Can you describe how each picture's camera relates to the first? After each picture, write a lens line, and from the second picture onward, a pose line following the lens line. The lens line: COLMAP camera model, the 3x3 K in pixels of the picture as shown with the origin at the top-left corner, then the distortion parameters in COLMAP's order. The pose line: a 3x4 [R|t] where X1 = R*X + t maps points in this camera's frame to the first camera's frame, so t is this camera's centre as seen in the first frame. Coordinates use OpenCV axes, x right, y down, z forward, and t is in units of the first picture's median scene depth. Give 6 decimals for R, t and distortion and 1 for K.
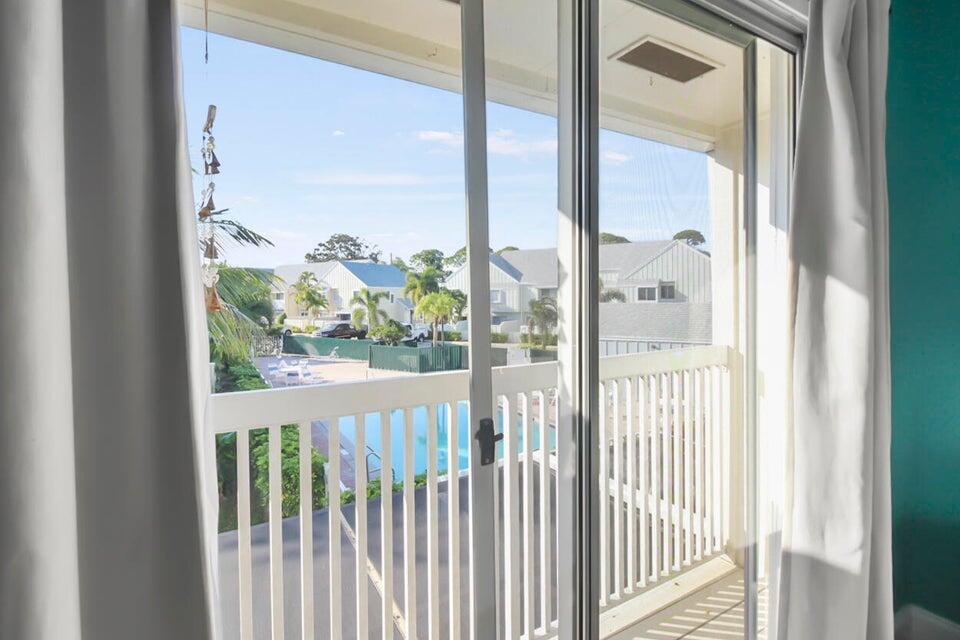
lens RADIAL K [[481.5, 0, 479.7], [0, 481.5, 296.3], [0, 0, 1]] dist [0.000059, 0.000014]
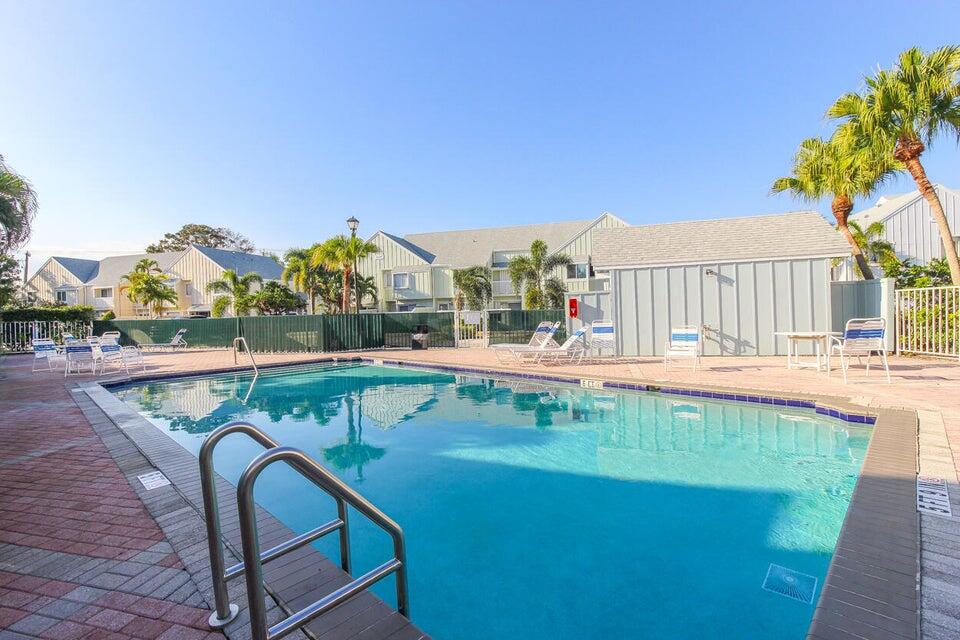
lens RADIAL K [[427.0, 0, 480.0], [0, 427.0, 320.0], [0, 0, 1]] dist [-0.018414, -0.000076]
pose [[0.955682, -0.015120, 0.294013, -0.050815], [0.019463, 0.999740, -0.011854, 0.070238], [-0.293758, 0.017051, 0.955728, 0.212011]]
